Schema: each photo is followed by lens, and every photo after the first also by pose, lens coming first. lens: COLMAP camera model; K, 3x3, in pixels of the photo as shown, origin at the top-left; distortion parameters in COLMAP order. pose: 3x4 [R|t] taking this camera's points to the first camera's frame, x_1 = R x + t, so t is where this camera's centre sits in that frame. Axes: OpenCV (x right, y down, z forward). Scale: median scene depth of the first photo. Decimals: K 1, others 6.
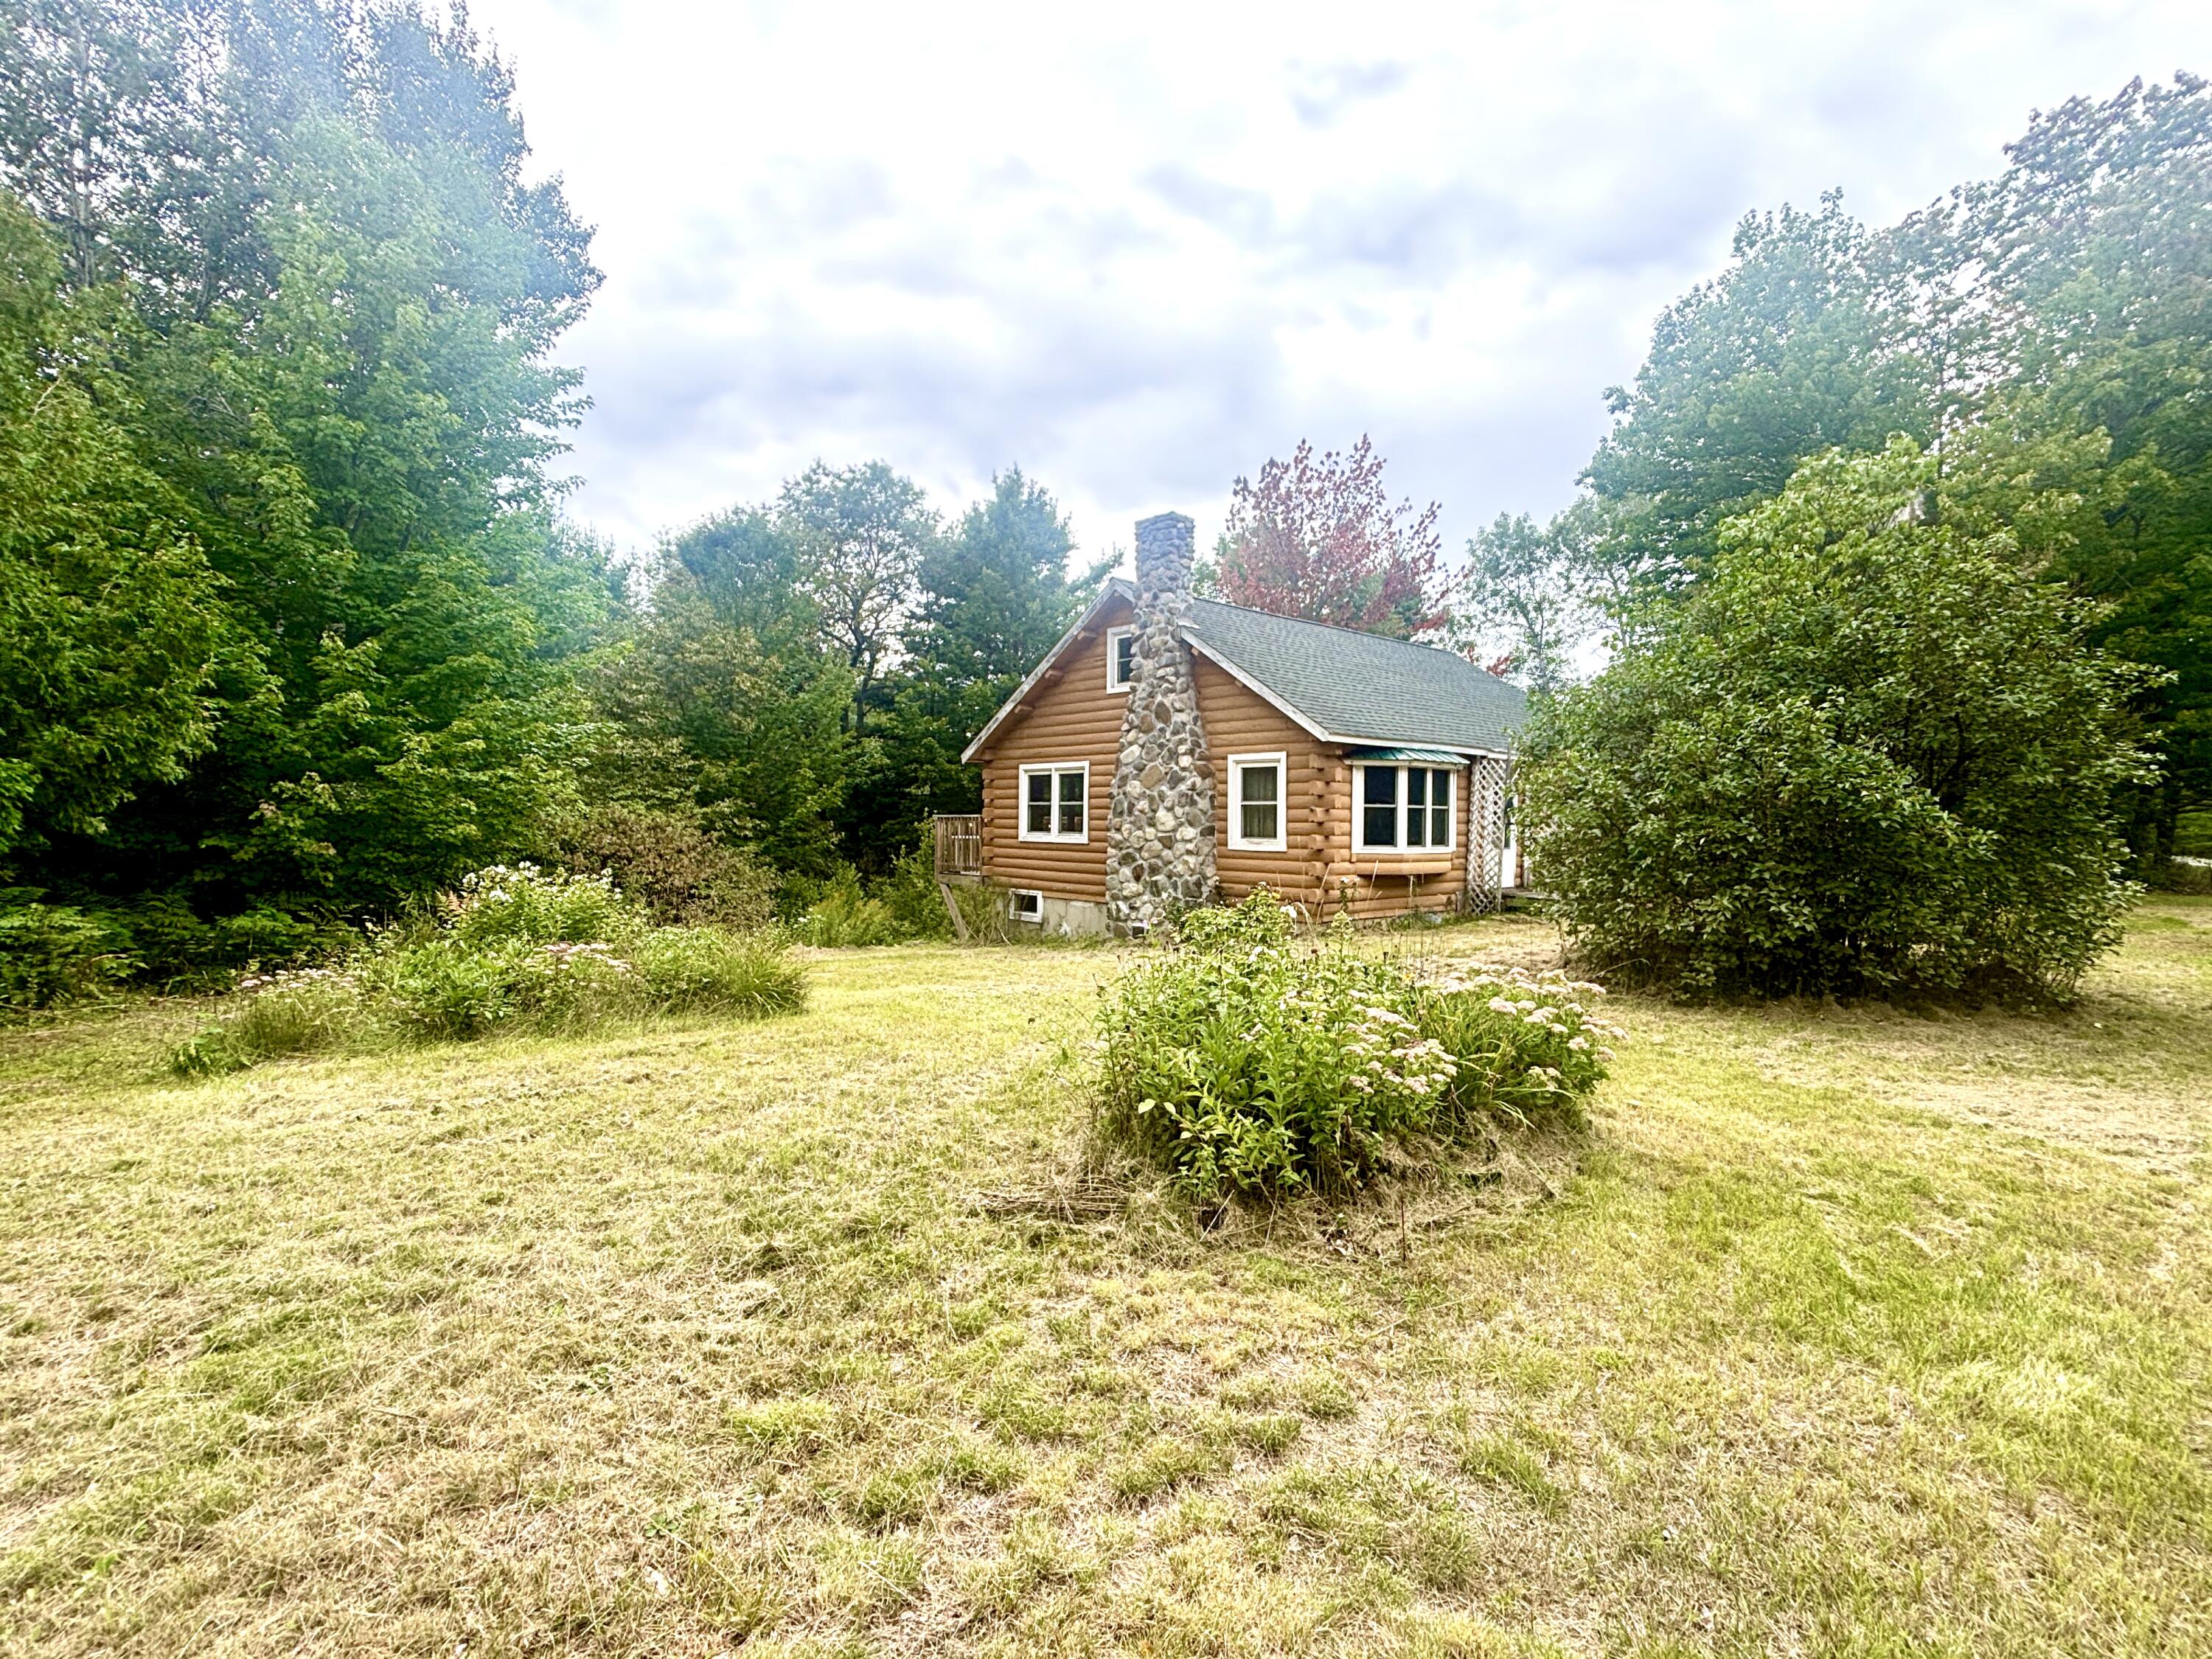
lens RADIAL K [[1113.4, 0, 1106.0], [0, 1113.4, 829.5], [0, 0, 1]] dist [-0.000638, -0.000552]
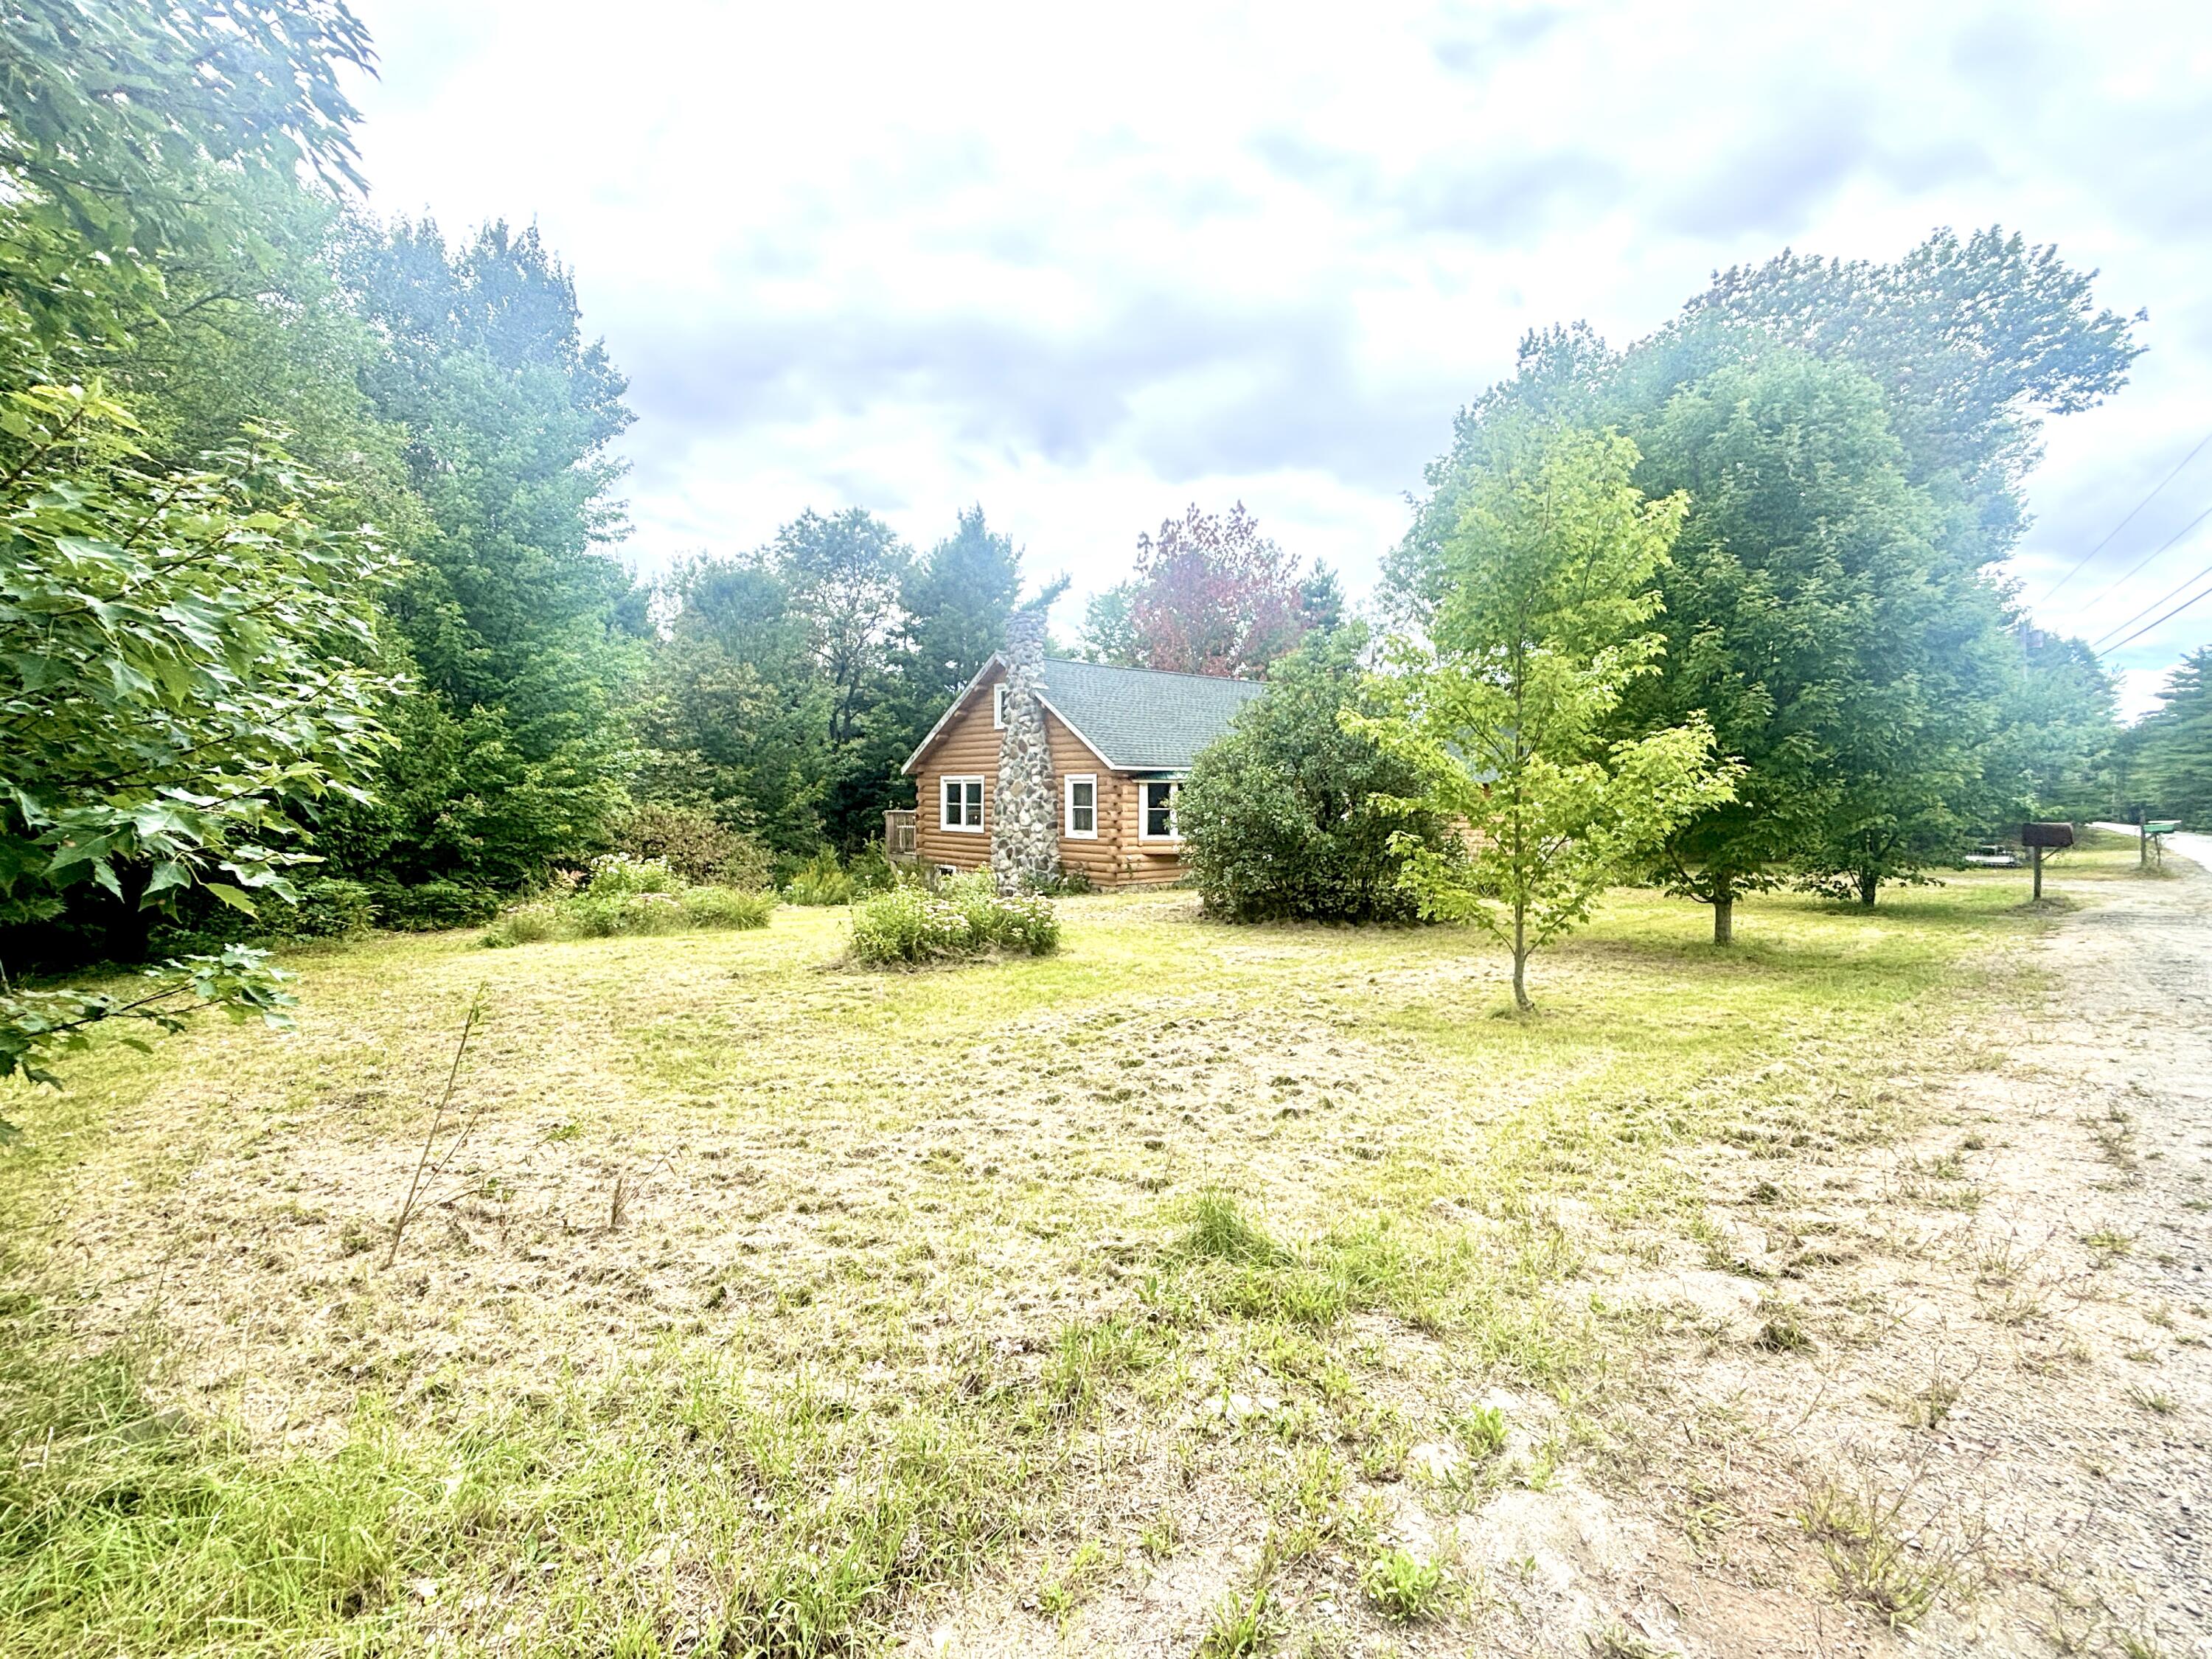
lens RADIAL K [[1136.5, 0, 1118.0], [0, 1136.5, 836.7], [0, 0, 1]] dist [0.003505, 0.000103]
pose [[0.999947, -0.004720, -0.009150, 0.185292], [0.004994, 0.999535, 0.030095, -0.027775], [0.009004, -0.030139, 0.999505, -0.506462]]
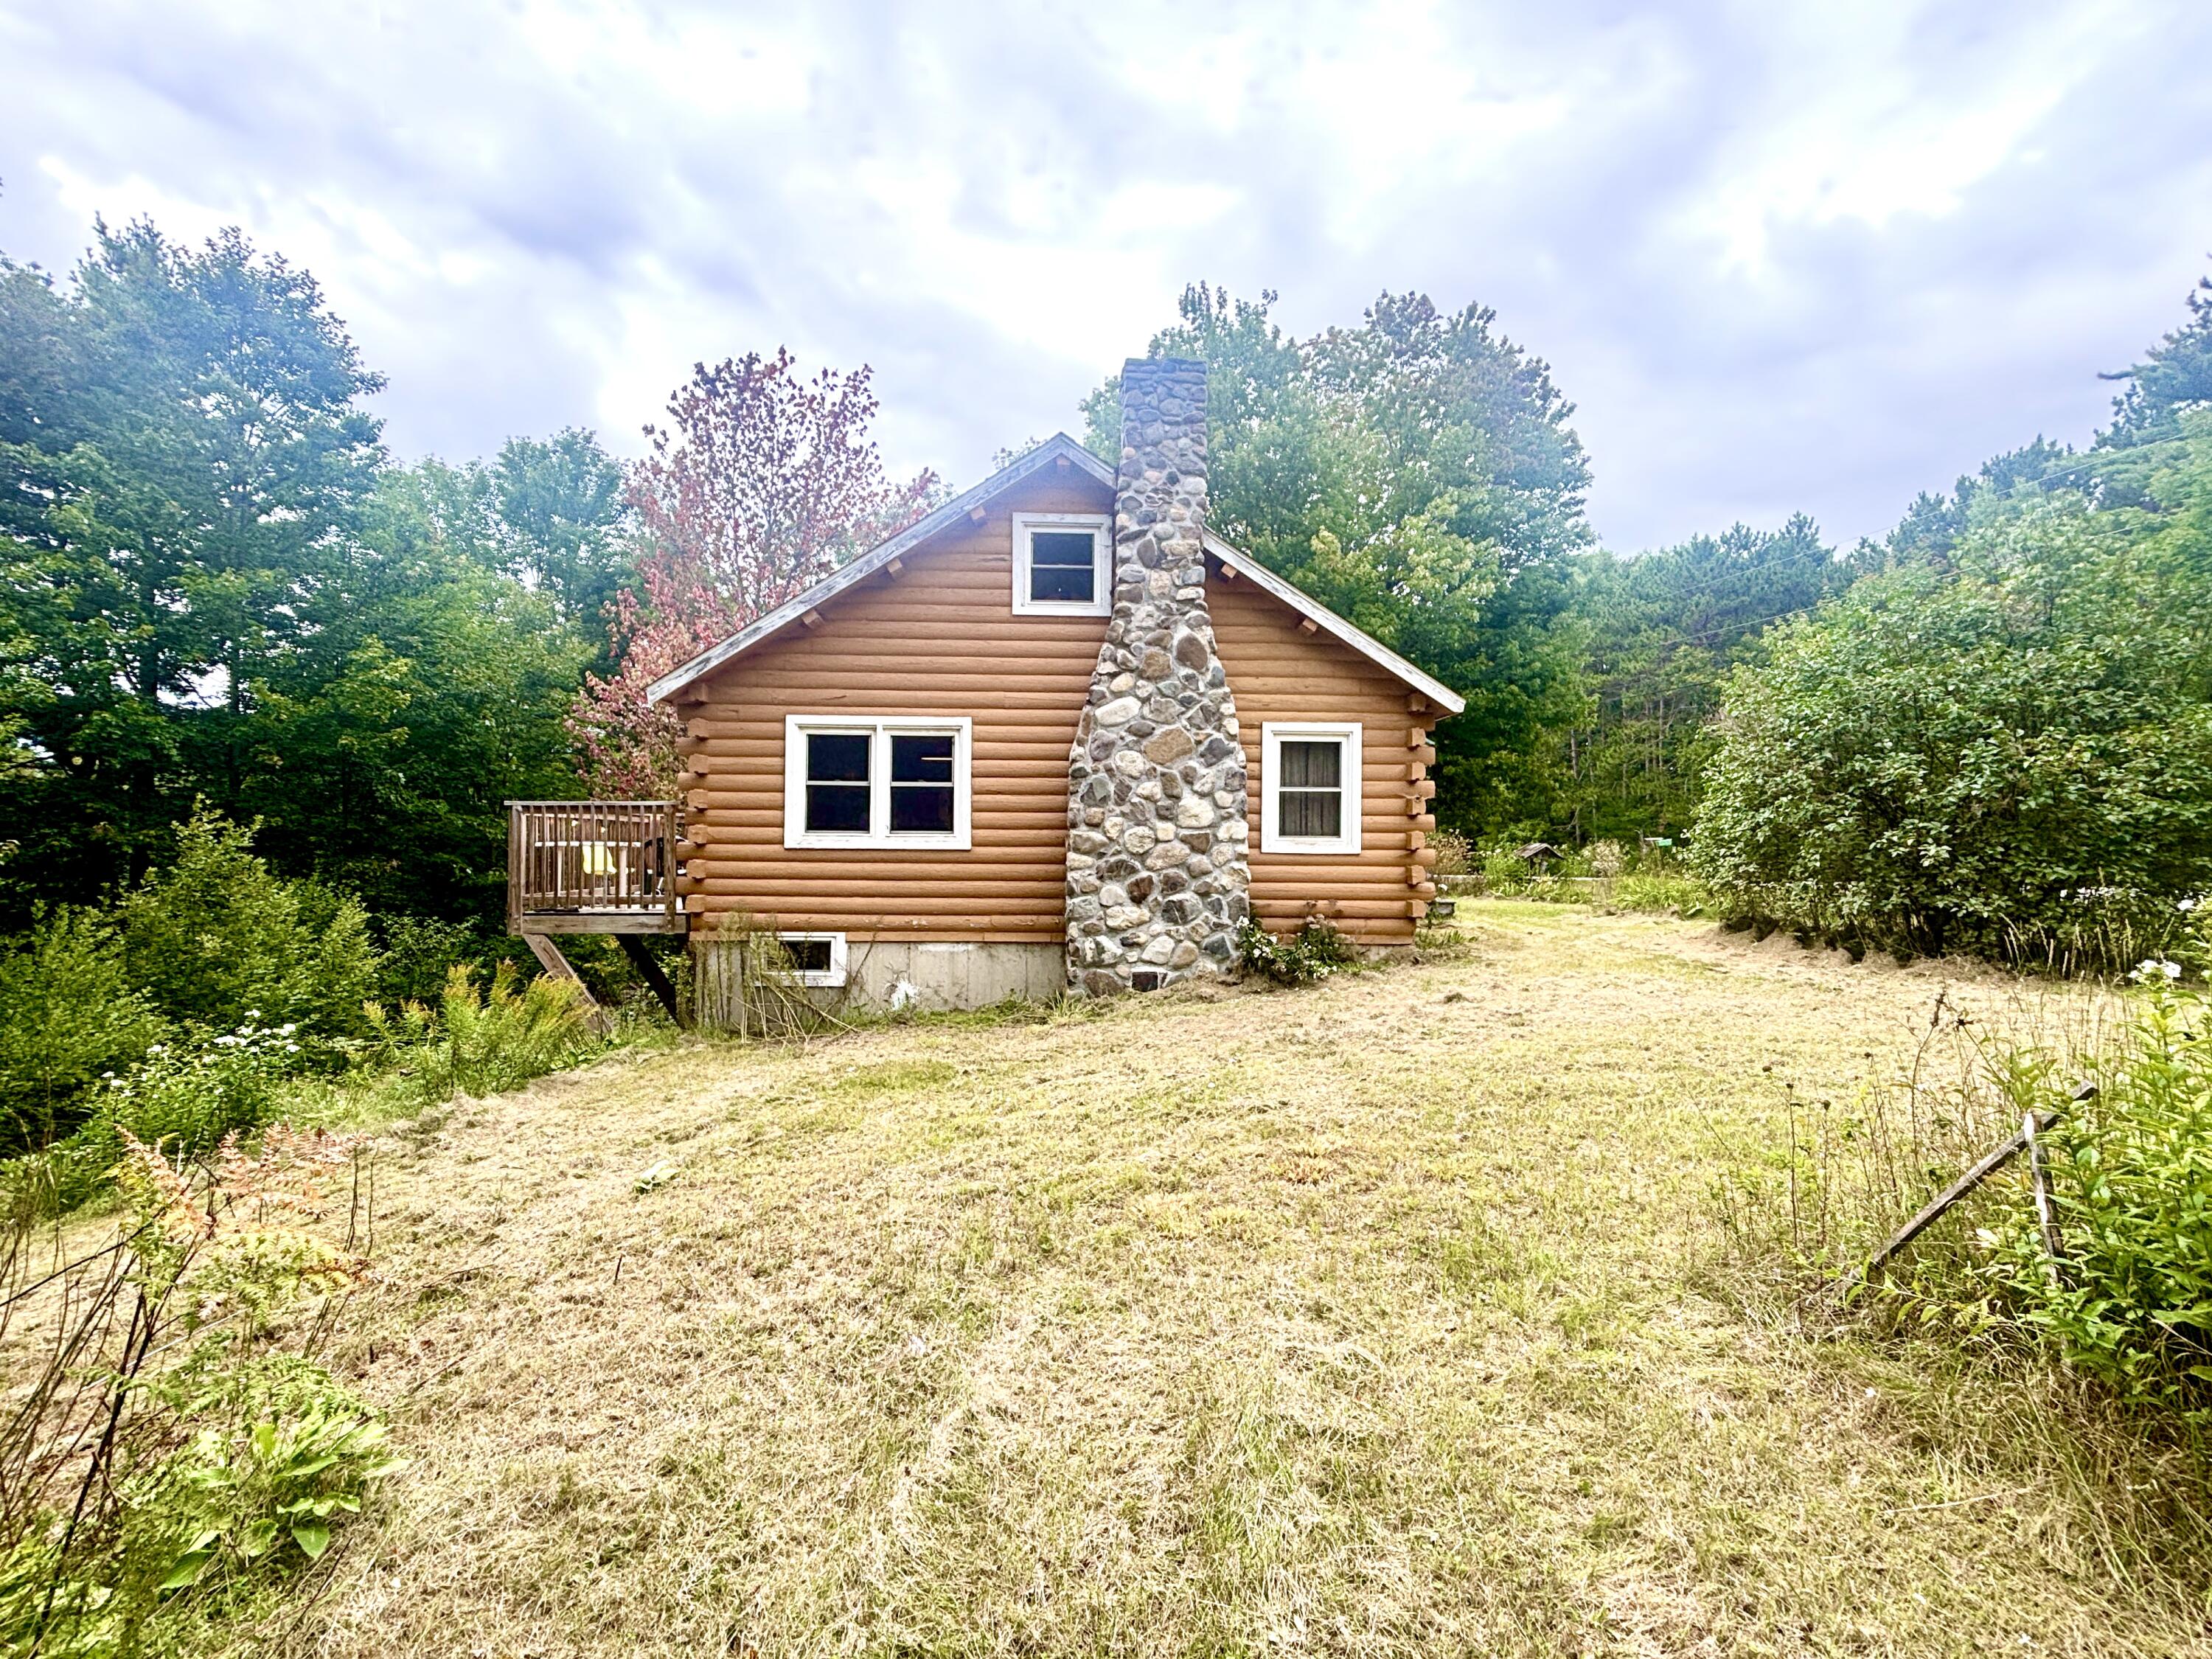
lens RADIAL K [[1136.5, 0, 1118.0], [0, 1136.5, 836.7], [0, 0, 1]] dist [0.003505, 0.000103]
pose [[0.612384, -0.002082, 0.790558, -0.506302], [0.006749, 0.999974, -0.002595, 0.008448], [-0.790532, 0.006925, 0.612382, 0.590056]]
